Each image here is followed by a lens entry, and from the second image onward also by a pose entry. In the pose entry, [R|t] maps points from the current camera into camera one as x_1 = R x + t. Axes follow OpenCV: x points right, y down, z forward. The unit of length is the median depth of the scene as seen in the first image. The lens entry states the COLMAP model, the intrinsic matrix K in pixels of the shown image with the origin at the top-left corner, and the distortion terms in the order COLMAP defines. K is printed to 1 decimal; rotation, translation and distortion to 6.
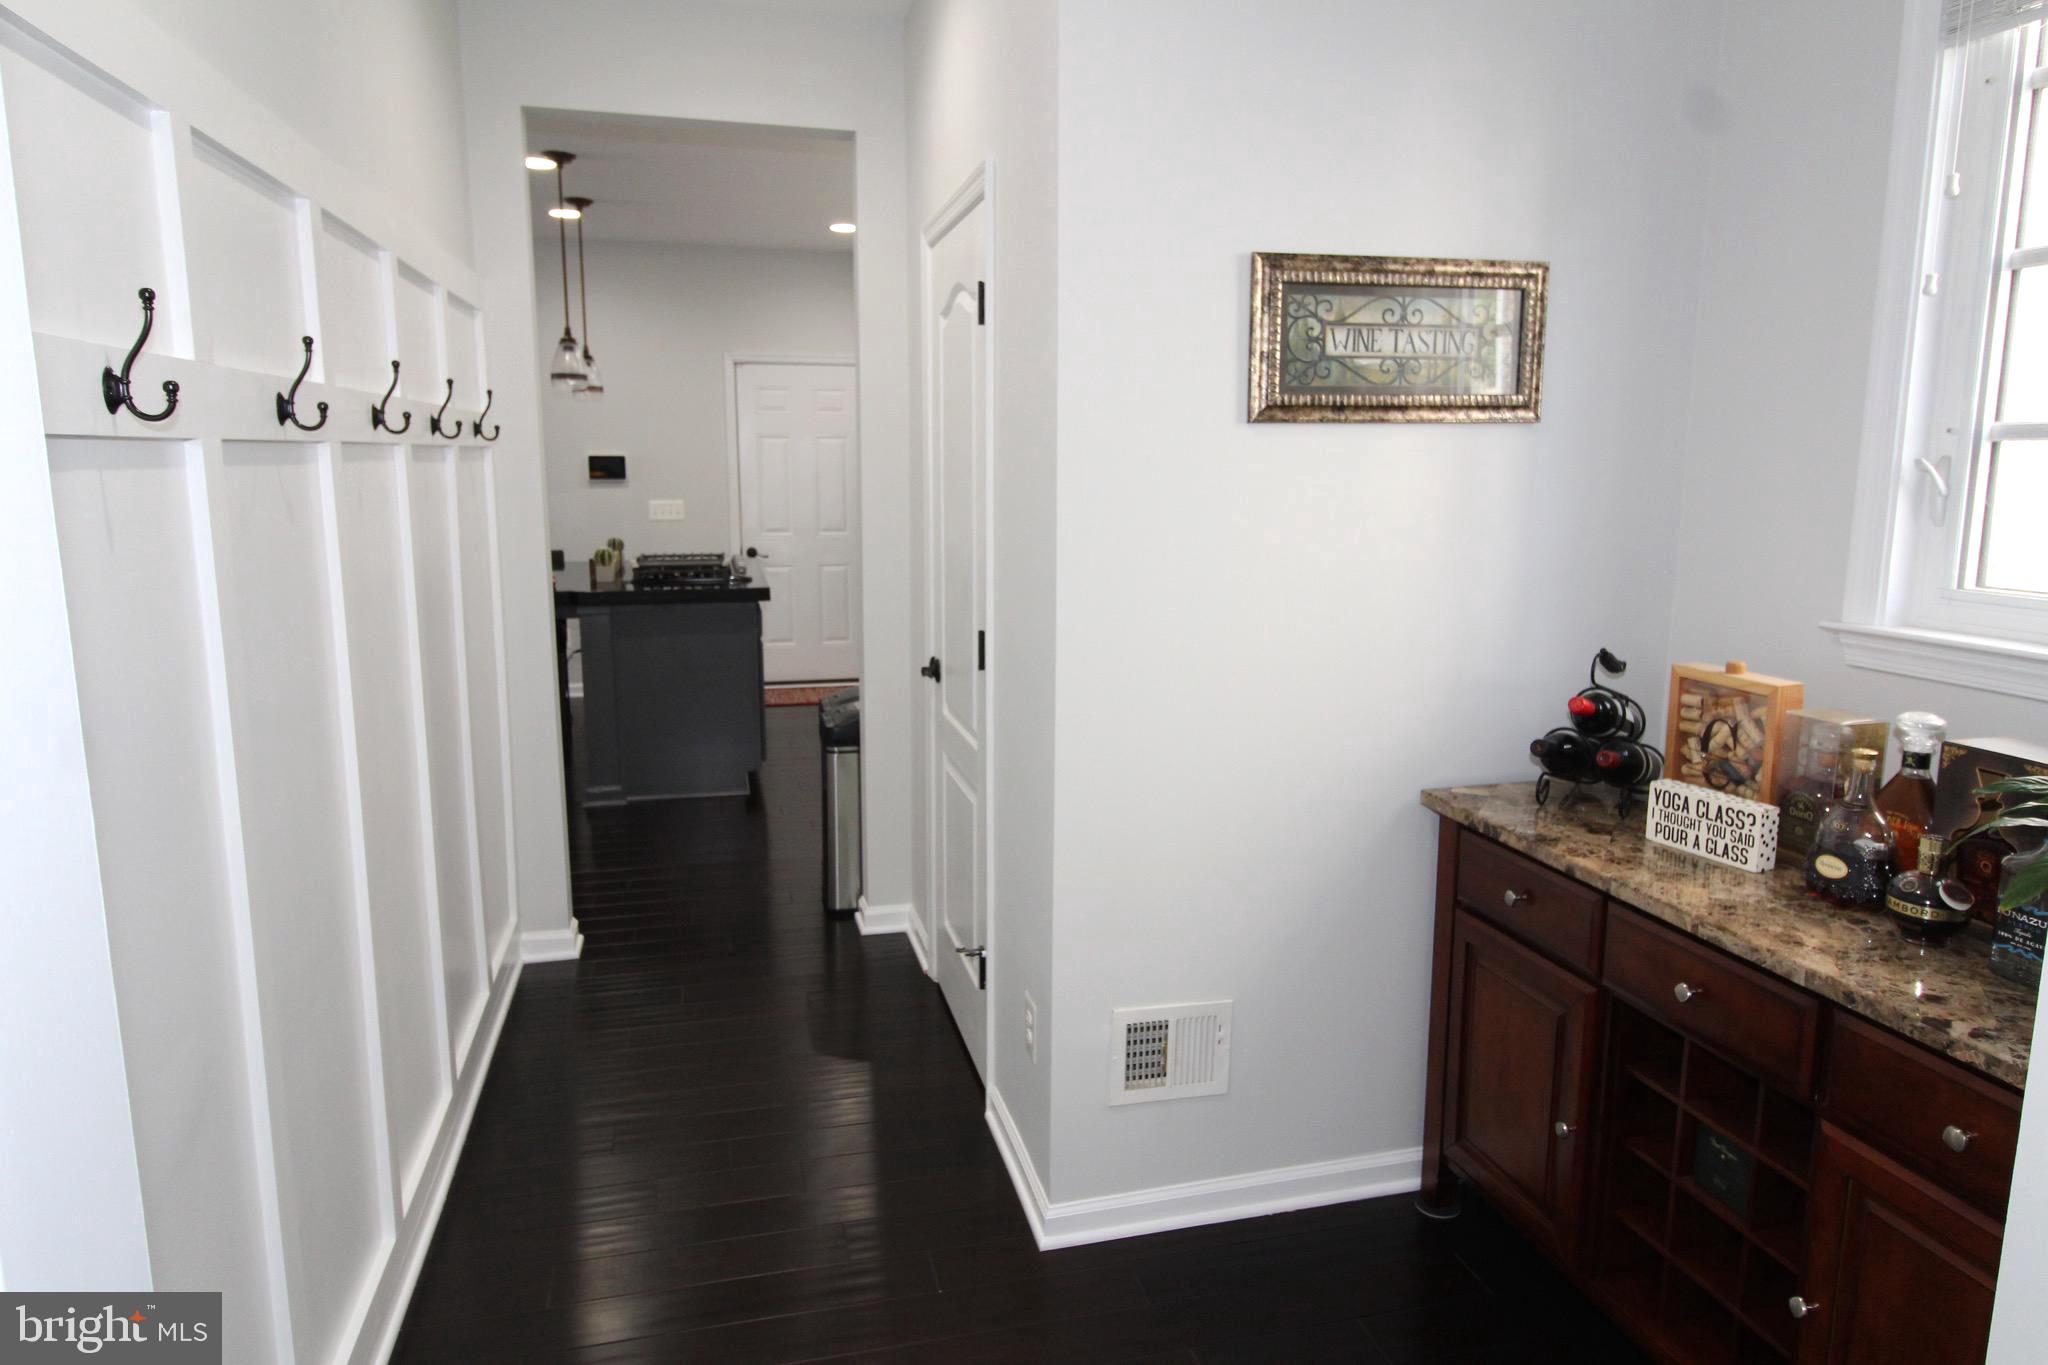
lens RADIAL K [[1261.6, 0, 1026.1], [0, 1261.6, 632.3], [0, 0, 1]] dist [0.002647, -0.008716]
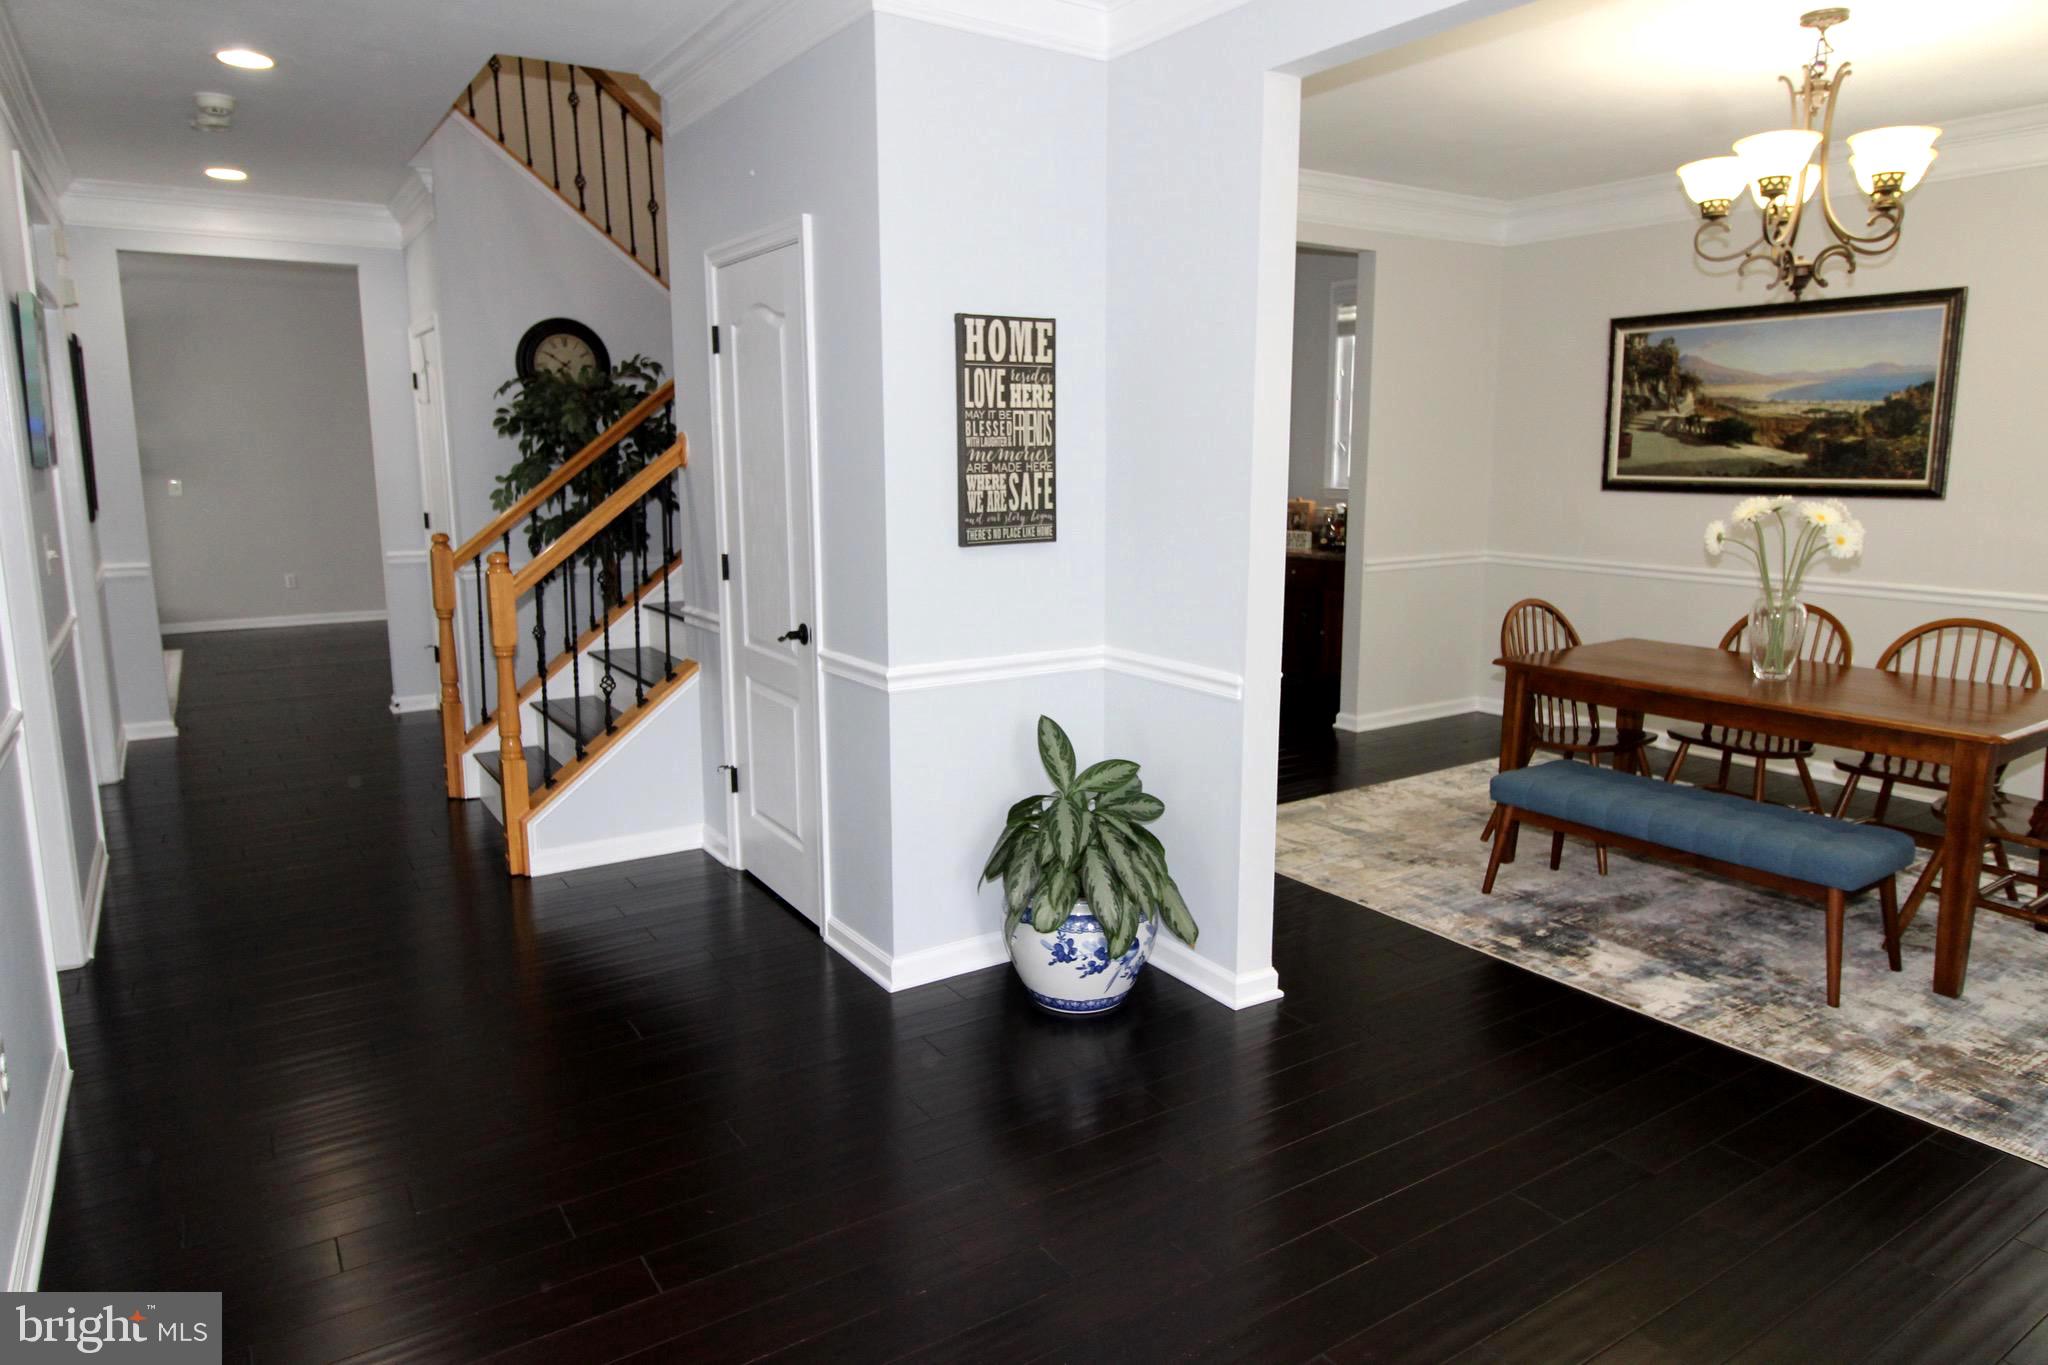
lens RADIAL K [[1261.6, 0, 1033.2], [0, 1261.6, 668.4], [0, 0, 1]] dist [0.002647, -0.008716]
pose [[0.945016, -0.063778, 0.320745, -1.289174], [0.059265, 0.997958, 0.023823, 0.362655], [-0.321610, -0.003504, 0.946866, -2.084557]]
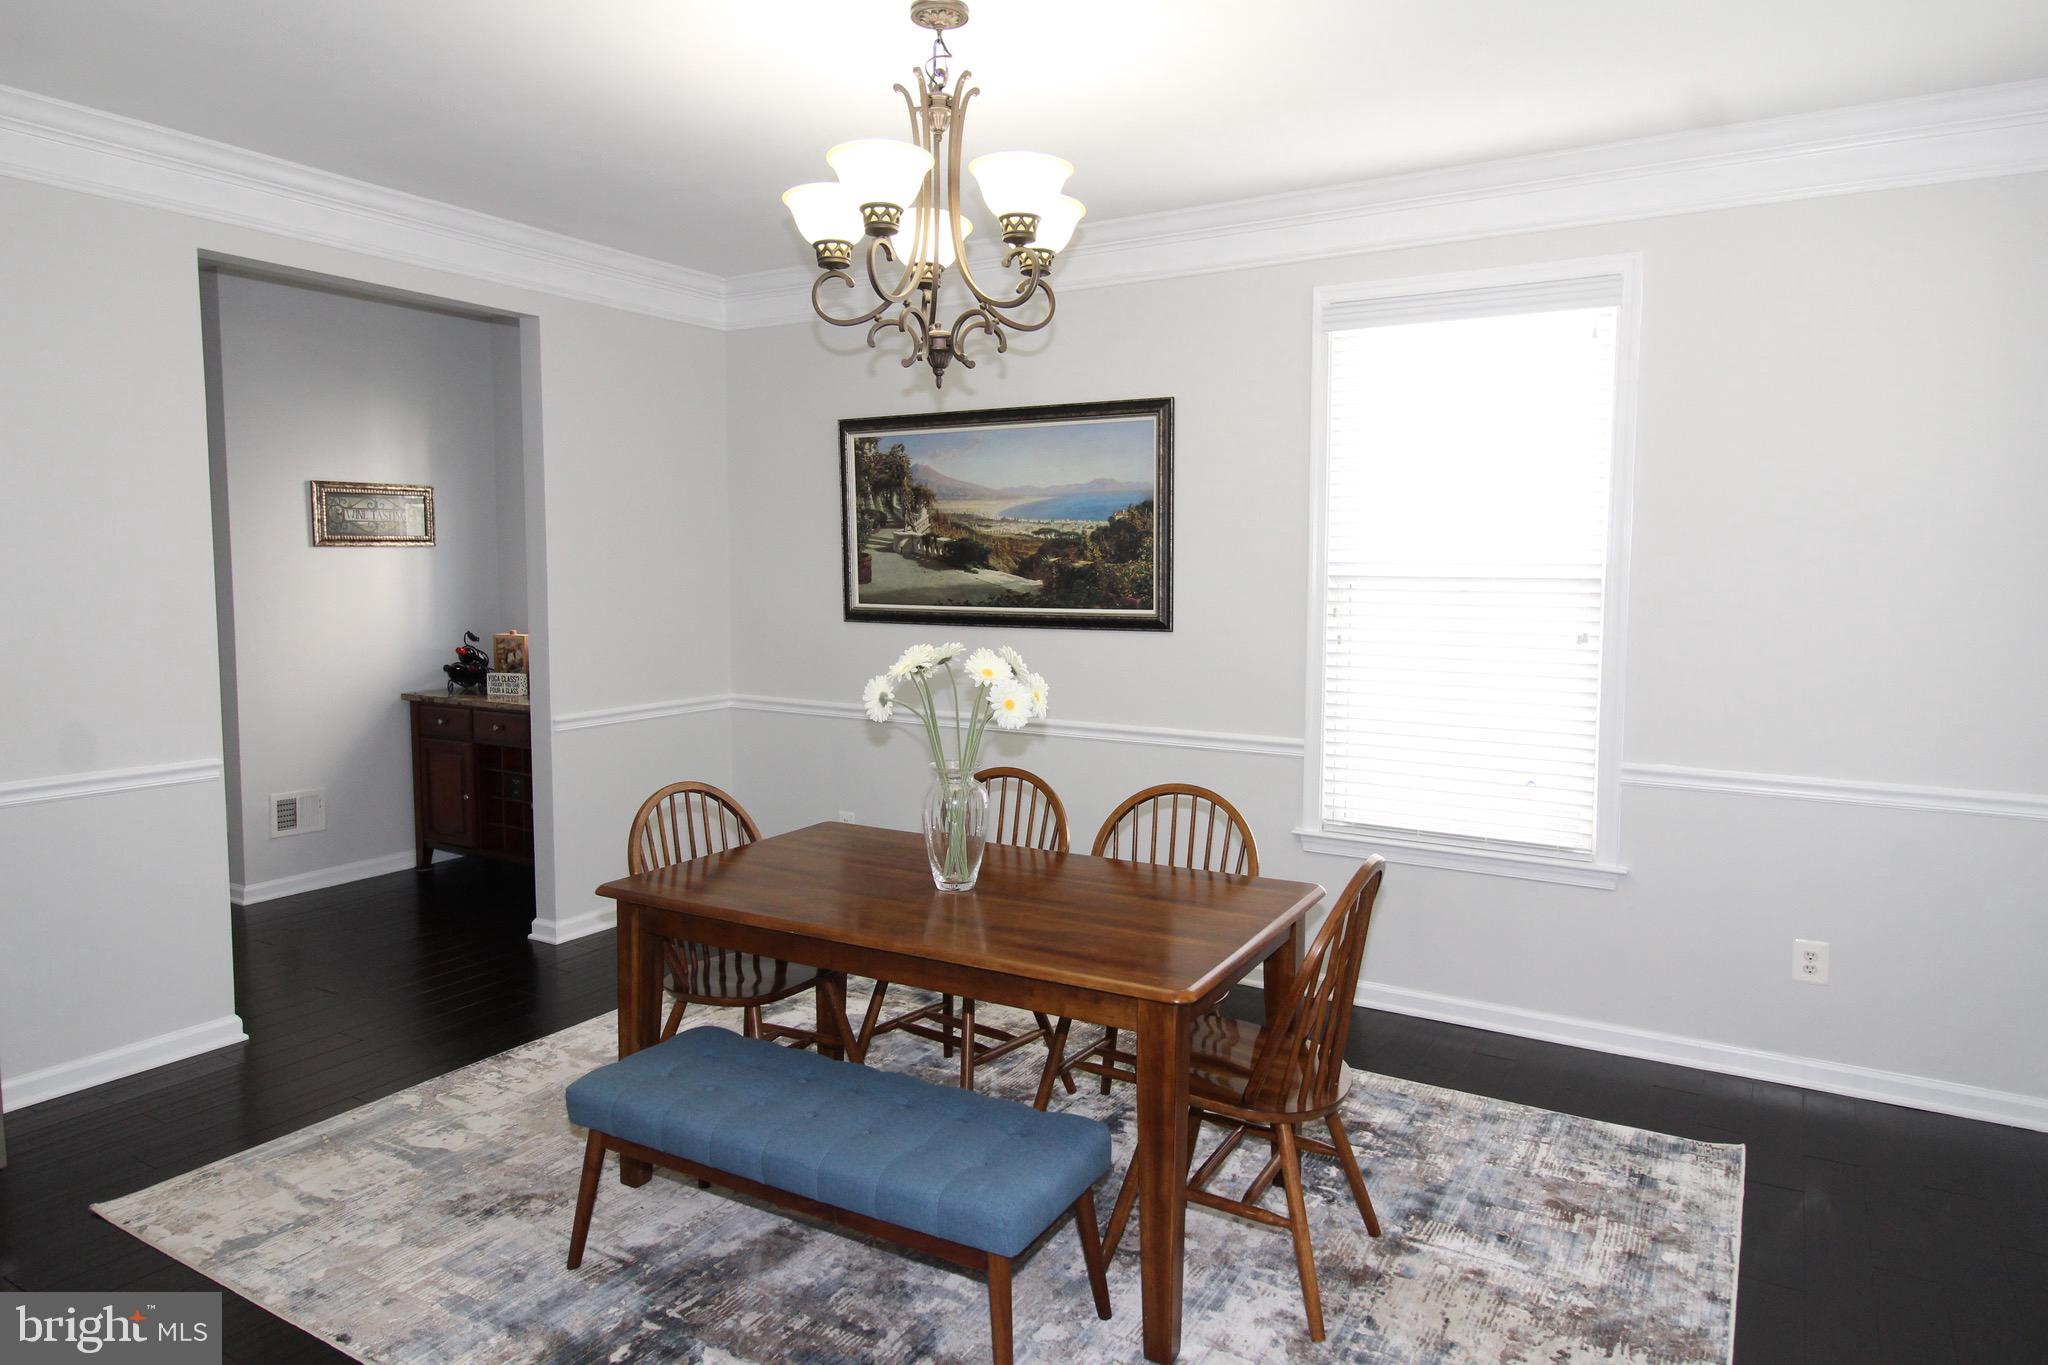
lens RADIAL K [[1261.6, 0, 1029.2], [0, 1261.6, 665.8], [0, 0, 1]] dist [0.002647, -0.008716]
pose [[0.710549, -0.060193, 0.701068, -0.582007], [0.111071, 0.993438, -0.027278, 0.295110], [-0.694826, 0.097251, 0.712572, -1.741558]]
